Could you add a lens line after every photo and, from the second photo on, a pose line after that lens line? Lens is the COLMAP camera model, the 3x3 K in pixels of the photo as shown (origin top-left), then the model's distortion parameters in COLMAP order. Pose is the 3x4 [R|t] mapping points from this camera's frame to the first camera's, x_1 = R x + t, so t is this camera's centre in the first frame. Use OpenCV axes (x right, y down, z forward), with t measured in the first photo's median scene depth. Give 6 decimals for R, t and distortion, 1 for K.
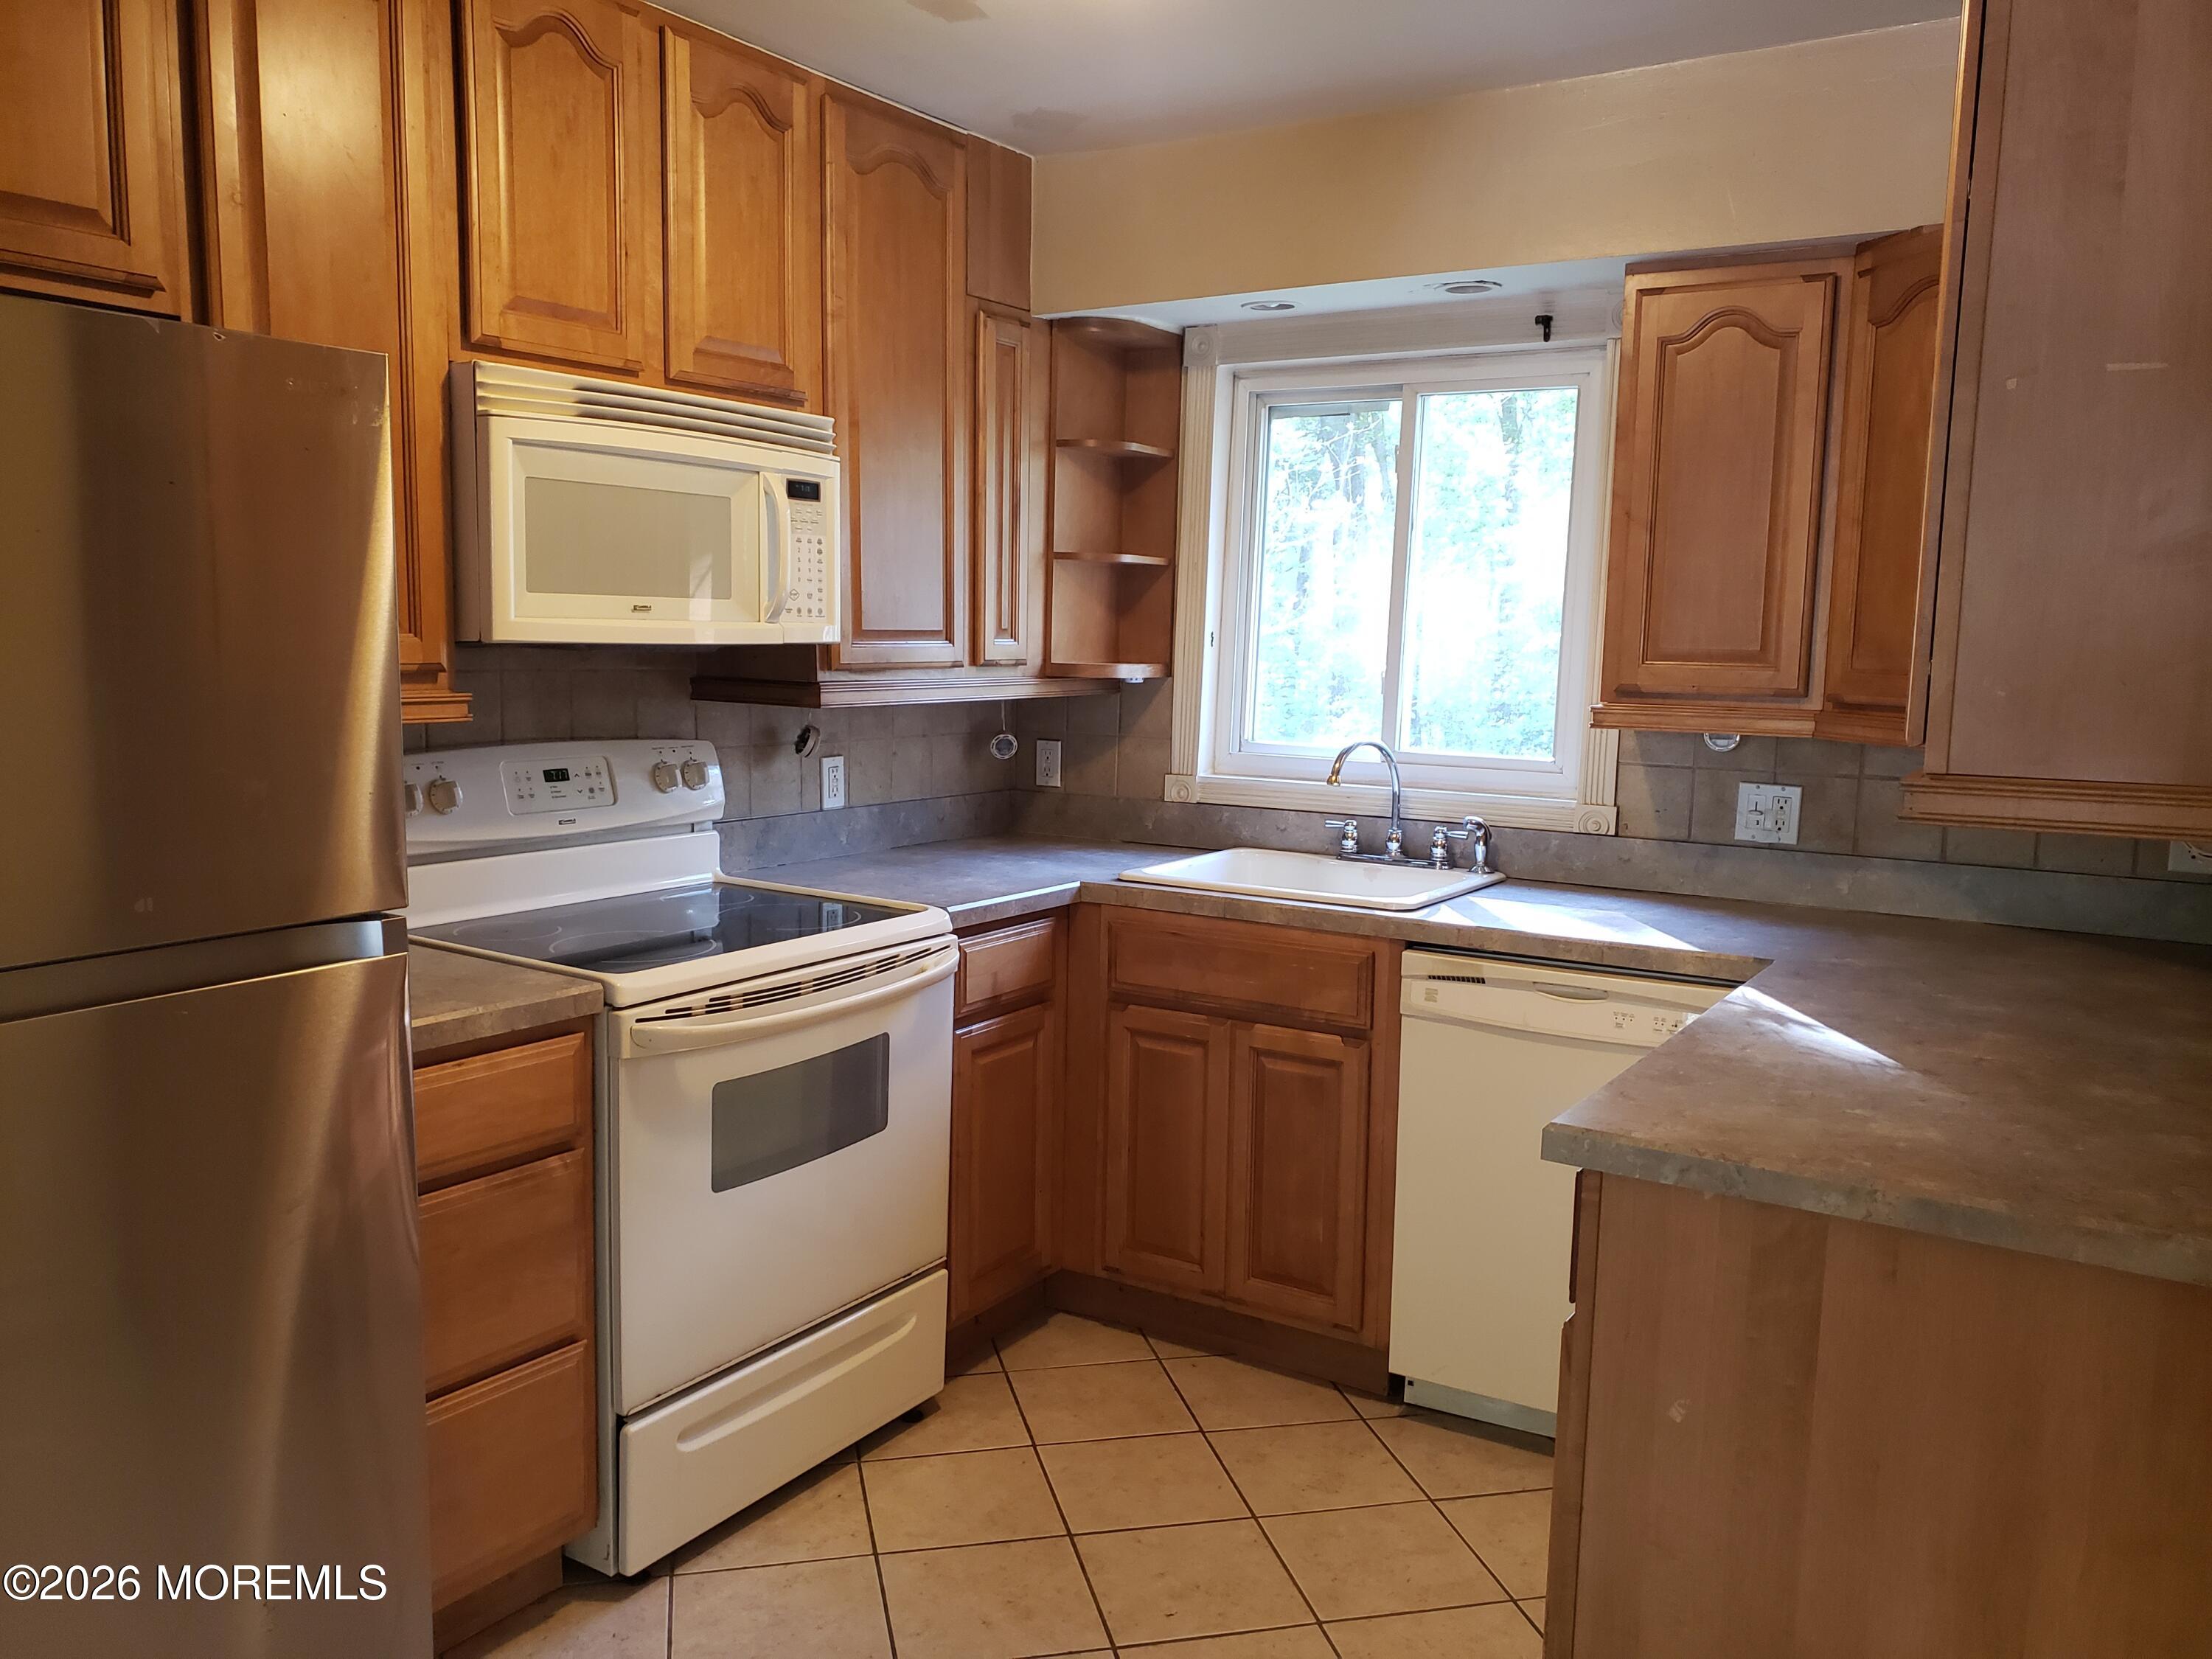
lens RADIAL K [[1727.7, 0, 1106.6], [0, 1727.7, 838.3], [0, 0, 1]] dist [0.041097, -0.024152]
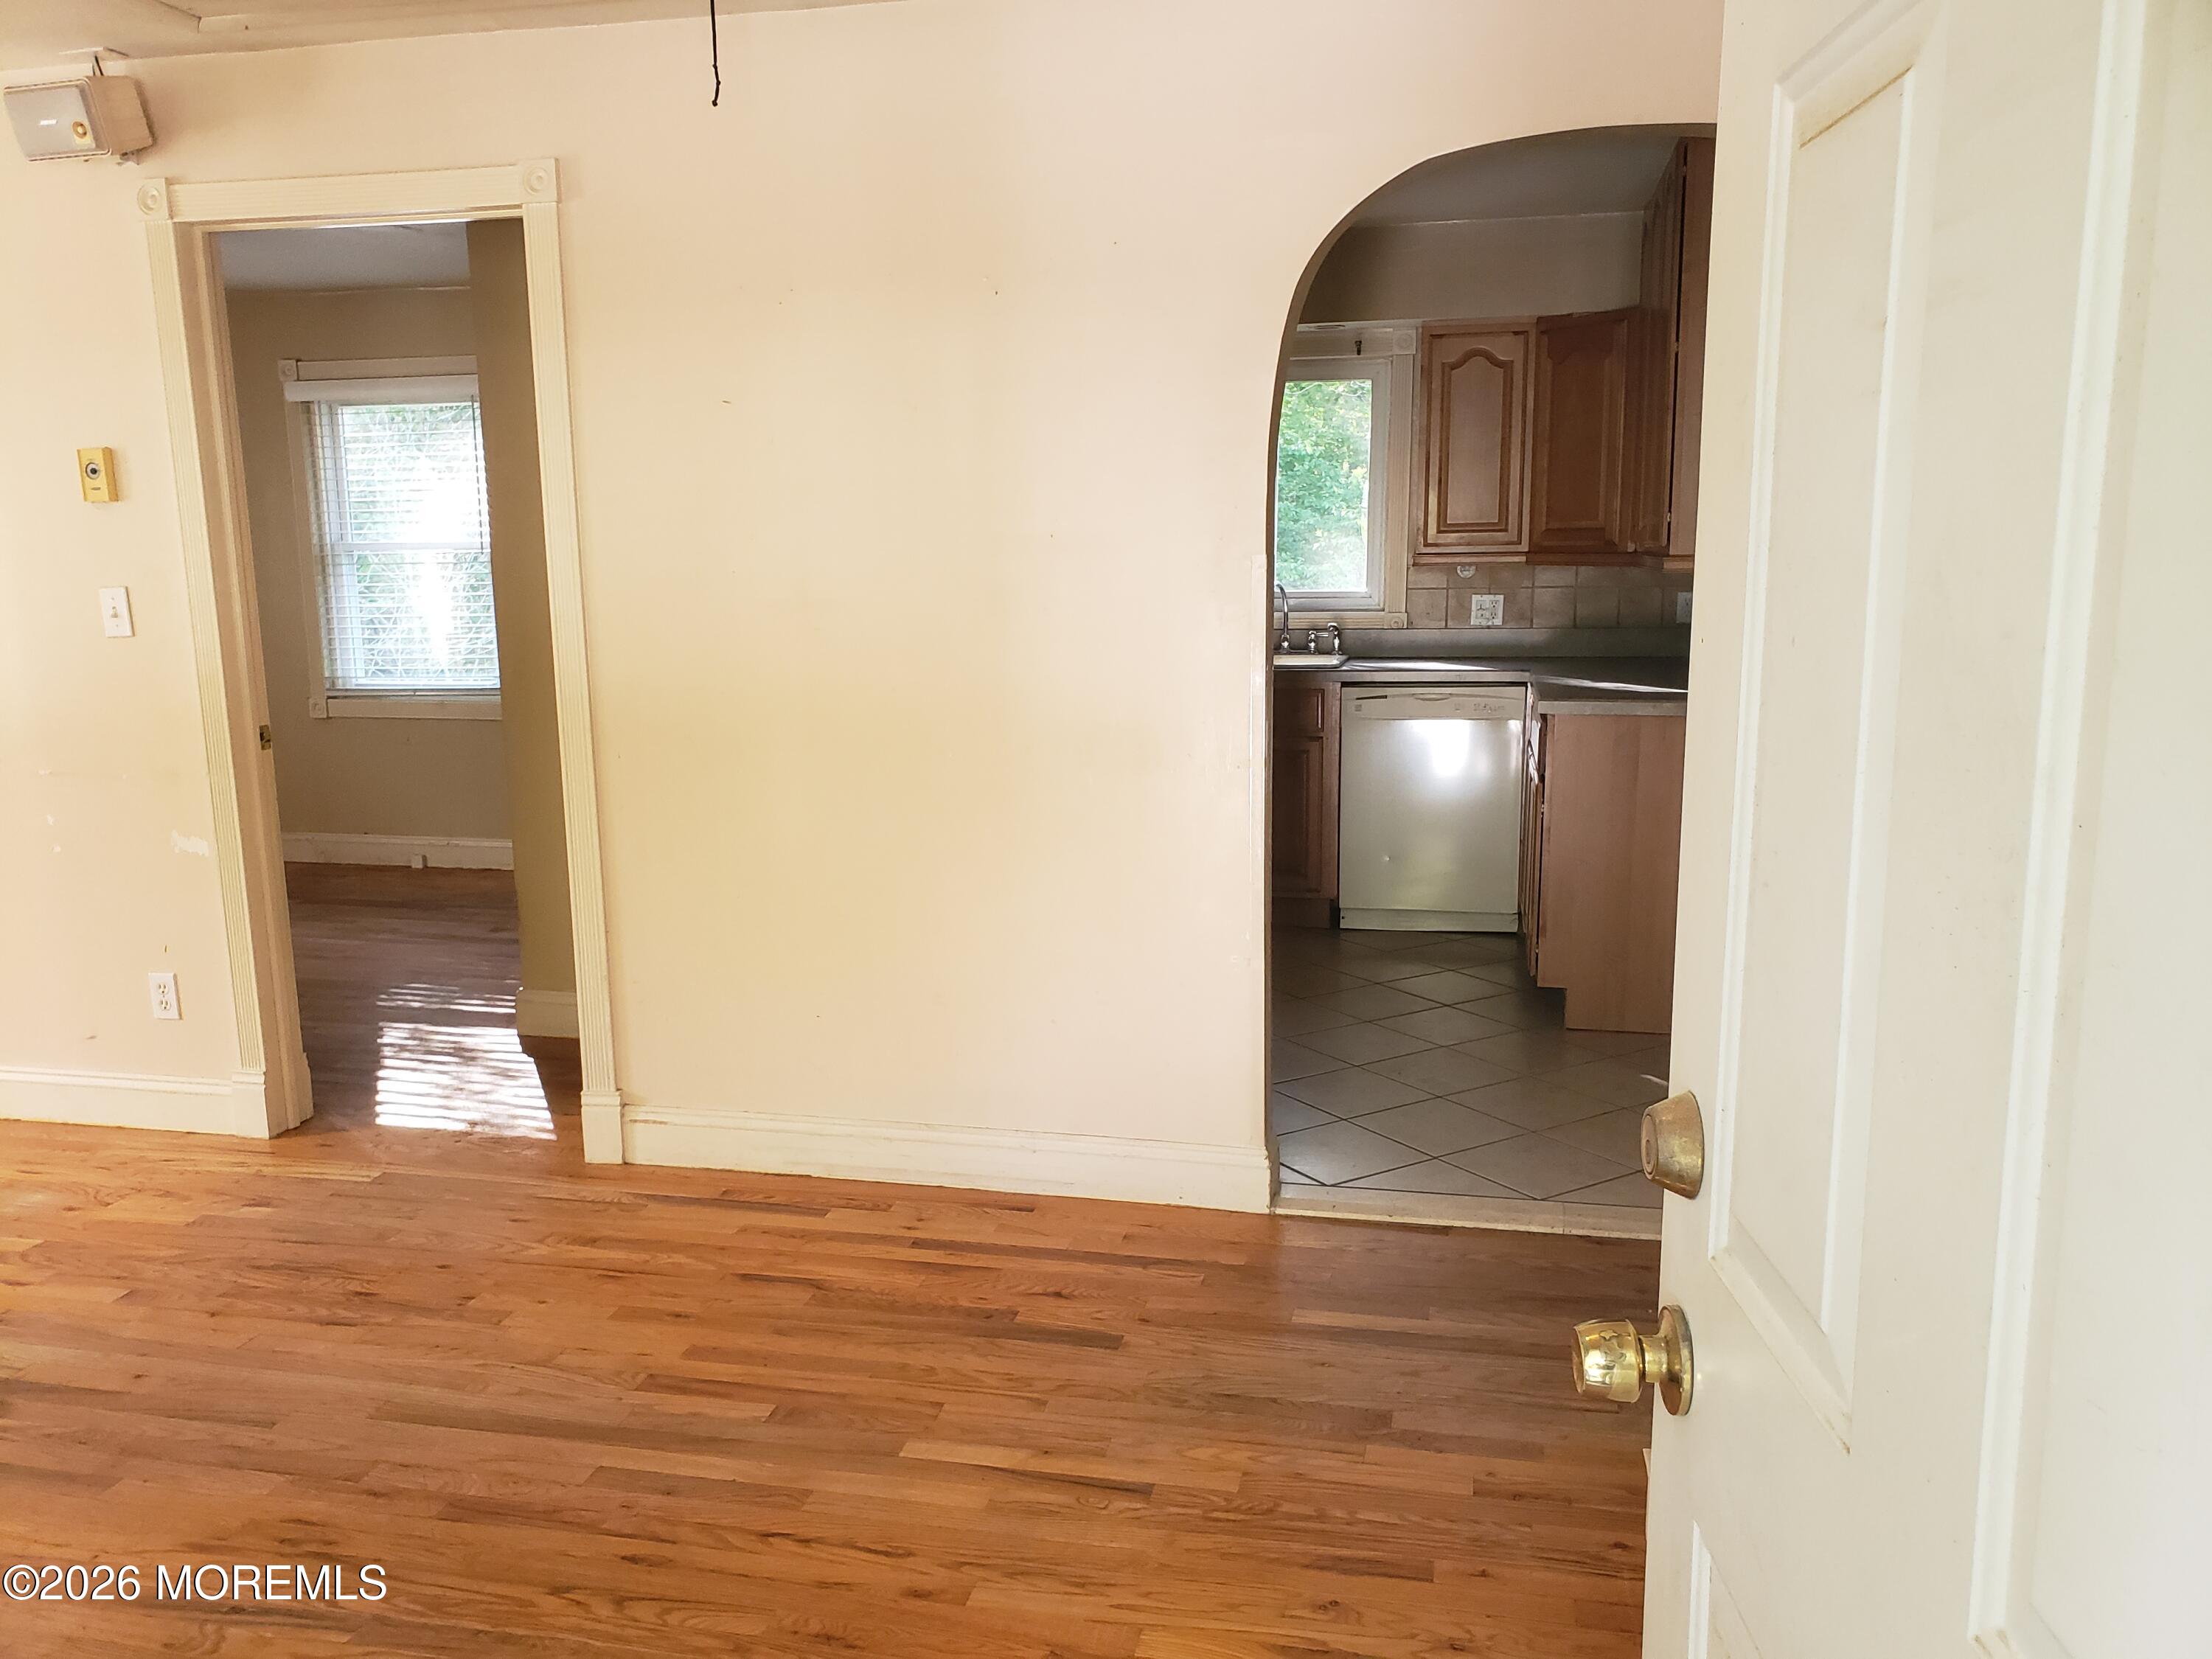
lens RADIAL K [[1727.7, 0, 1081.0], [0, 1727.7, 853.3], [0, 0, 1]] dist [0.041097, -0.024152]
pose [[0.942673, -0.093059, 0.320479, -0.677074], [0.077241, 0.995098, 0.061749, 0.100351], [-0.324654, -0.033454, 0.945241, -0.666059]]
